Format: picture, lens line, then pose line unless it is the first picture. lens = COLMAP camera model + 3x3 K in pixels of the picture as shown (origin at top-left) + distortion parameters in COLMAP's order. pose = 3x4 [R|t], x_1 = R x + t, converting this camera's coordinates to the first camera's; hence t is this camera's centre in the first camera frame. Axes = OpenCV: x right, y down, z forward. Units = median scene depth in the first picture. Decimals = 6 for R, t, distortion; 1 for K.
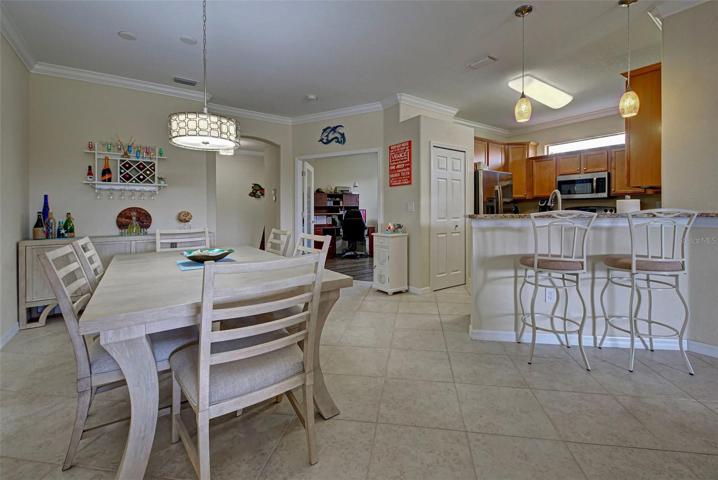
lens RADIAL K [[312.5, 0, 370.2], [0, 312.5, 213.7], [0, 0, 1]] dist [0.007499, -0.002181]
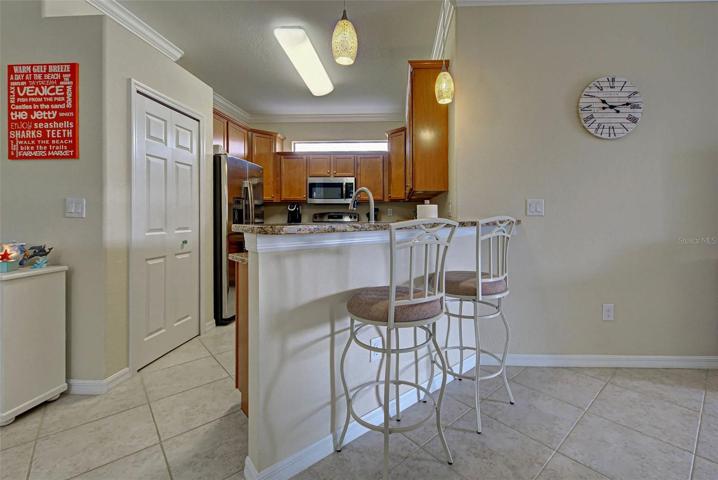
lens RADIAL K [[312.5, 0, 383.6], [0, 312.5, 216.8], [0, 0, 1]] dist [0.007499, -0.002181]
pose [[0.624432, 0.002991, 0.781074, 0.053568], [0.002030, 0.999983, -0.005453, -0.004697], [-0.781077, 0.004991, 0.624415, 0.377143]]
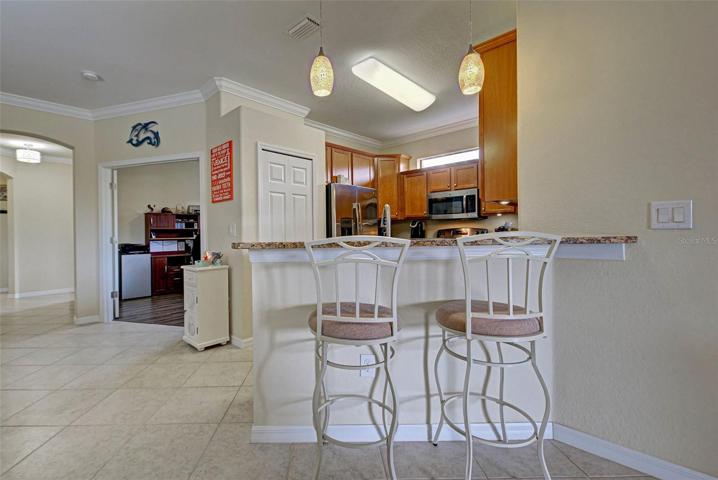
lens RADIAL K [[312.5, 0, 331.0], [0, 312.5, 235.3], [0, 0, 1]] dist [0.007499, -0.002181]
pose [[0.988100, -0.008721, 0.153565, 0.260346], [0.009054, 0.999958, -0.001468, -0.005739], [-0.153546, 0.002840, 0.988137, 0.239118]]
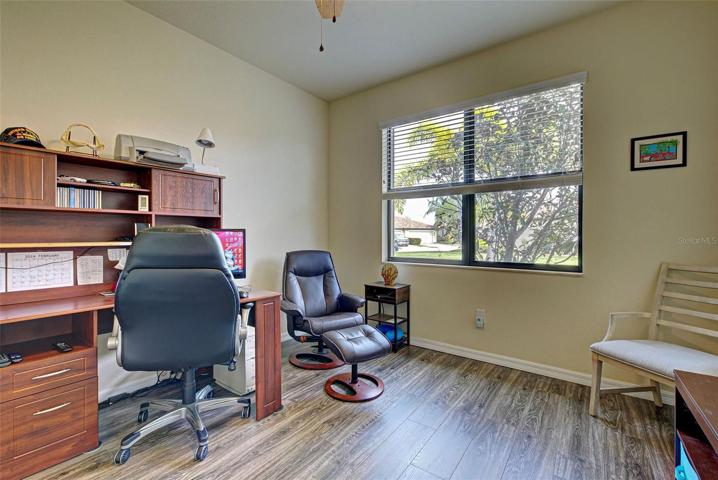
lens RADIAL K [[312.5, 0, 358.2], [0, 312.5, 239.8], [0, 0, 1]] dist [0.007499, -0.002181]
pose [[0.952417, 0.006900, 0.304720, -0.007801], [-0.006035, 0.999975, -0.003779, -0.005796], [-0.304738, 0.001760, 0.952435, 1.365687]]
